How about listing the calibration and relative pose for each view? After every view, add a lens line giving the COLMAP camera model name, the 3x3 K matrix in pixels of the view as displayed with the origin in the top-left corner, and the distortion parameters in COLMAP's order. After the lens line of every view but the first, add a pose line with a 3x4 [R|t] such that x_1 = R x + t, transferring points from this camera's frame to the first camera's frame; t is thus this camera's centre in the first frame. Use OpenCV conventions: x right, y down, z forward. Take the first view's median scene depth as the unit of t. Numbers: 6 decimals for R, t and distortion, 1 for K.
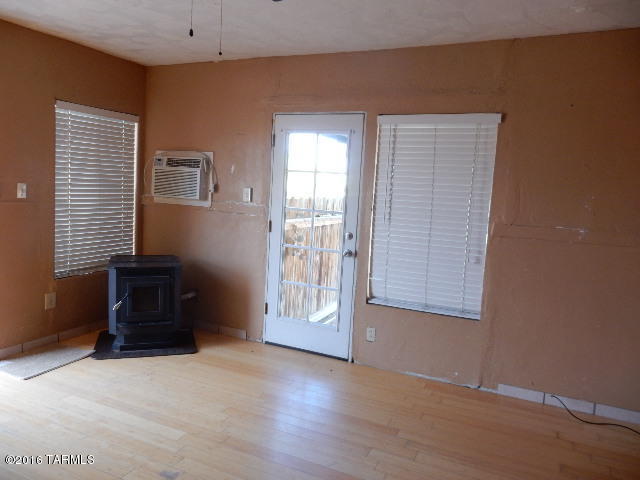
lens RADIAL K [[465.1, 0, 316.1], [0, 465.1, 236.0], [0, 0, 1]] dist [-0.001755, 0.000938]
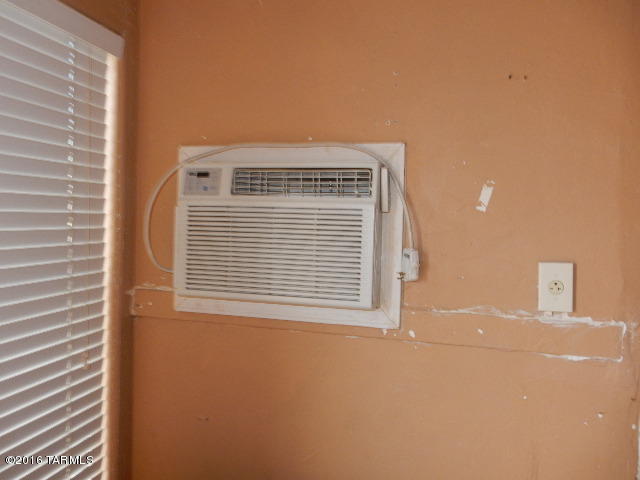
lens RADIAL K [[465.1, 0, 316.1], [0, 465.1, 236.0], [0, 0, 1]] dist [-0.001755, 0.000938]
pose [[0.984757, -0.039714, 0.169338, -0.349974], [0.050138, 0.997072, -0.057729, -0.114443], [-0.166550, 0.065339, 0.983866, 0.769717]]
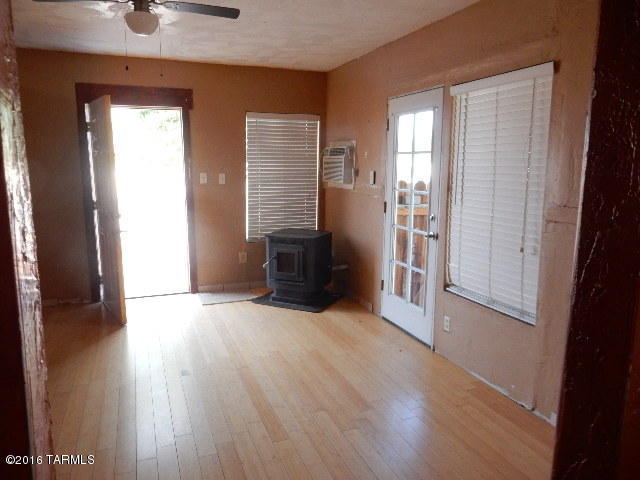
lens RADIAL K [[465.1, 0, 316.1], [0, 465.1, 236.0], [0, 0, 1]] dist [-0.001755, 0.000938]
pose [[0.720918, 0.059638, -0.690450, 0.525875], [-0.045527, 0.998214, 0.038686, 0.010744], [0.691524, 0.003544, 0.722345, 0.137279]]
